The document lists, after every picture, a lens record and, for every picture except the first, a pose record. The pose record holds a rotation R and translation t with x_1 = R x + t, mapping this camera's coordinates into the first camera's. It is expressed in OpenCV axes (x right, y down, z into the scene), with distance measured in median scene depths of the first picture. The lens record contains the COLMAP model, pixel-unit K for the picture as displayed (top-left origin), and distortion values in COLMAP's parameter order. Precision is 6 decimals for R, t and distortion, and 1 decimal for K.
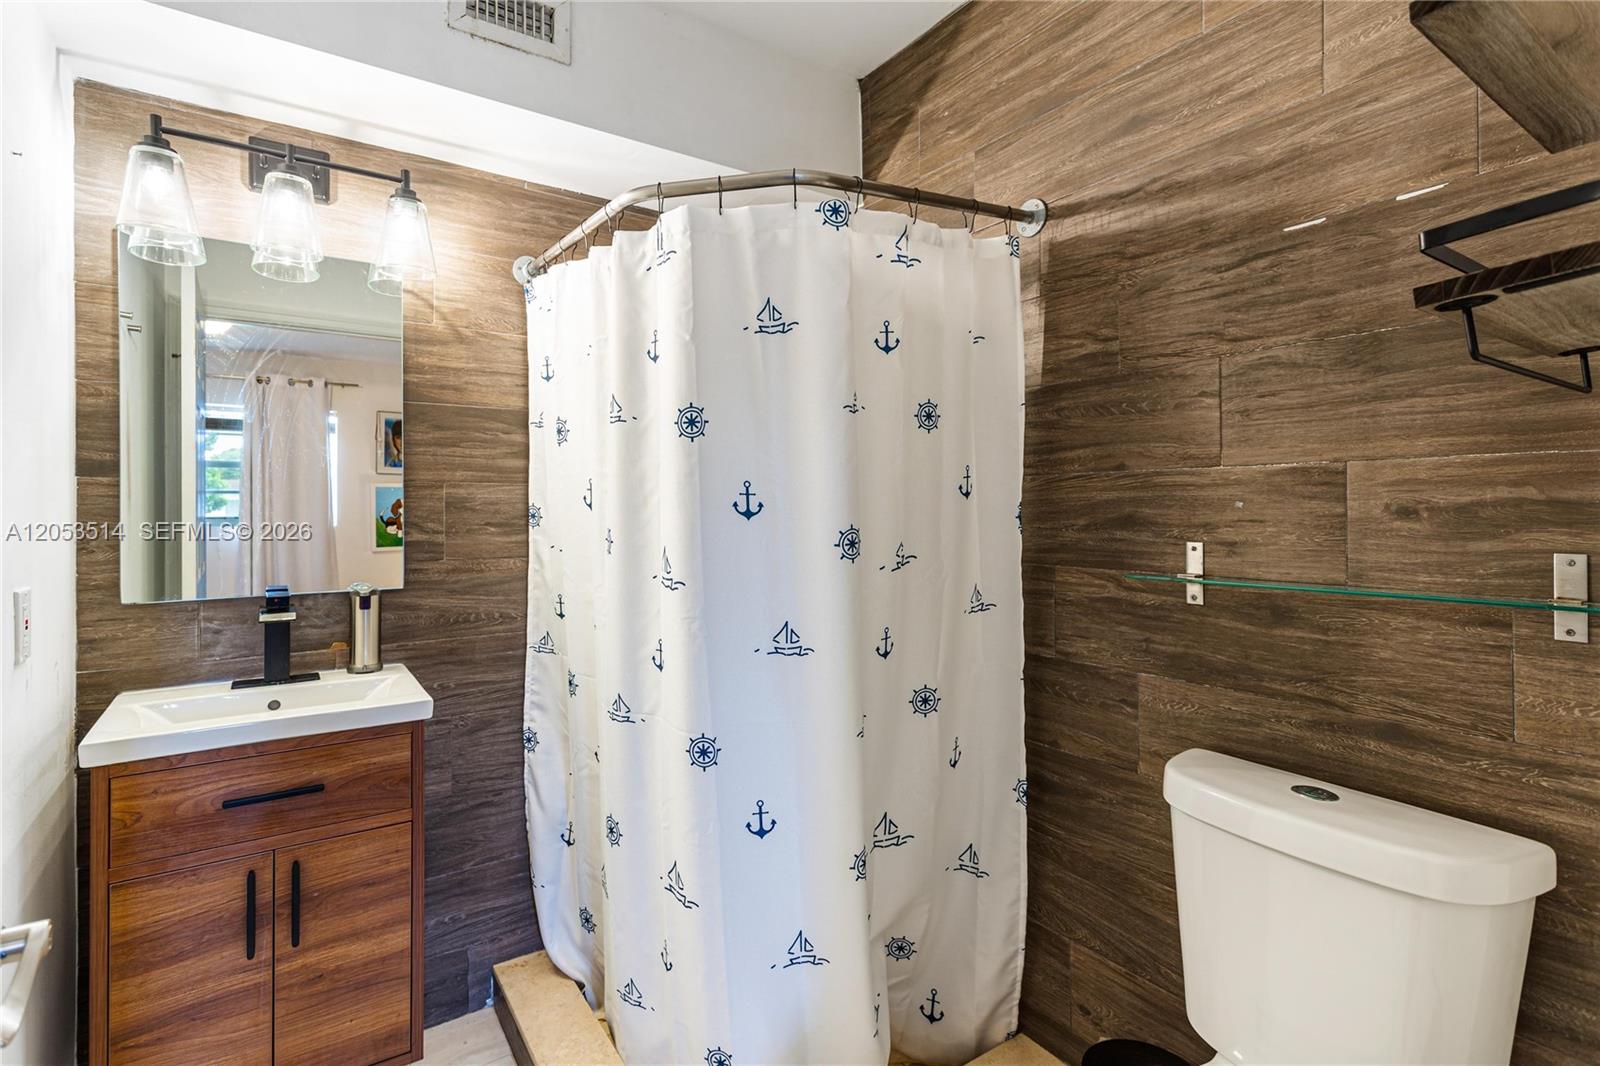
lens RADIAL K [[786.6, 0, 795.1], [0, 786.6, 502.8], [0, 0, 1]] dist [-0.000530, -0.000294]
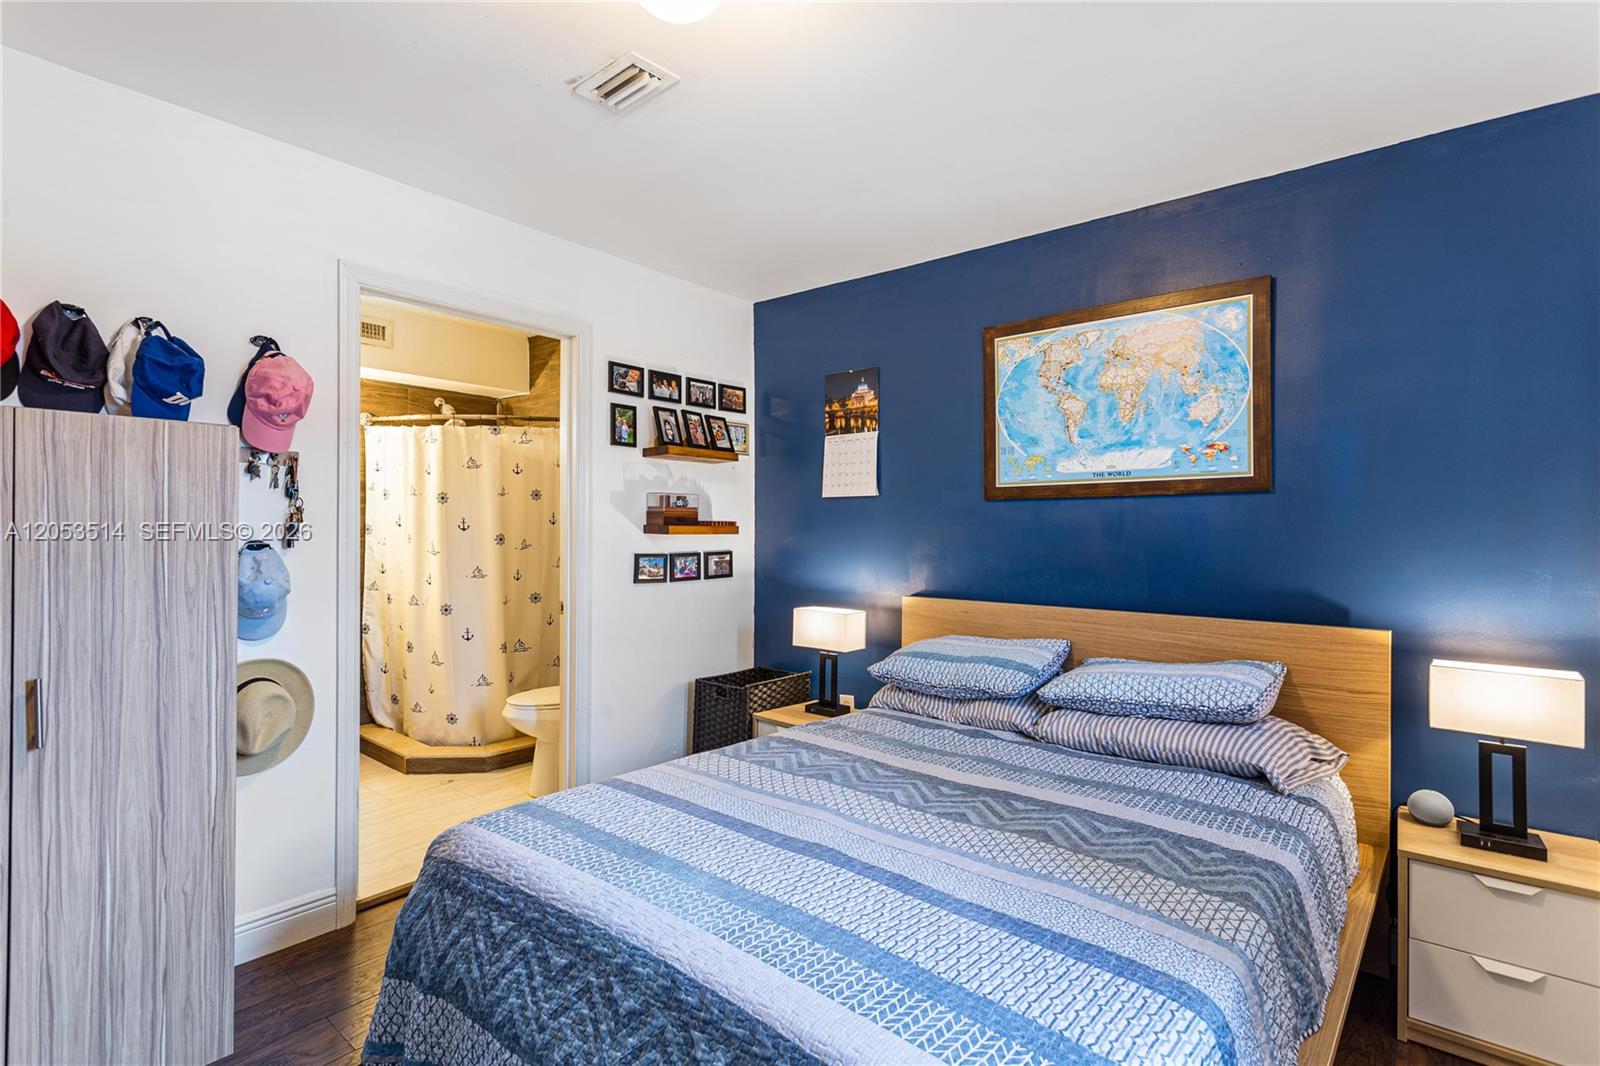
lens RADIAL K [[761.4, 0, 800.0], [0, 761.4, 533.0], [0, 0, 1]] dist [0.000516, -0.000017]
pose [[0.958333, 0.009912, 0.285480, 0.307668], [-0.013115, 0.999871, 0.009308, -0.012667], [-0.285351, -0.012664, 0.958340, -1.925471]]
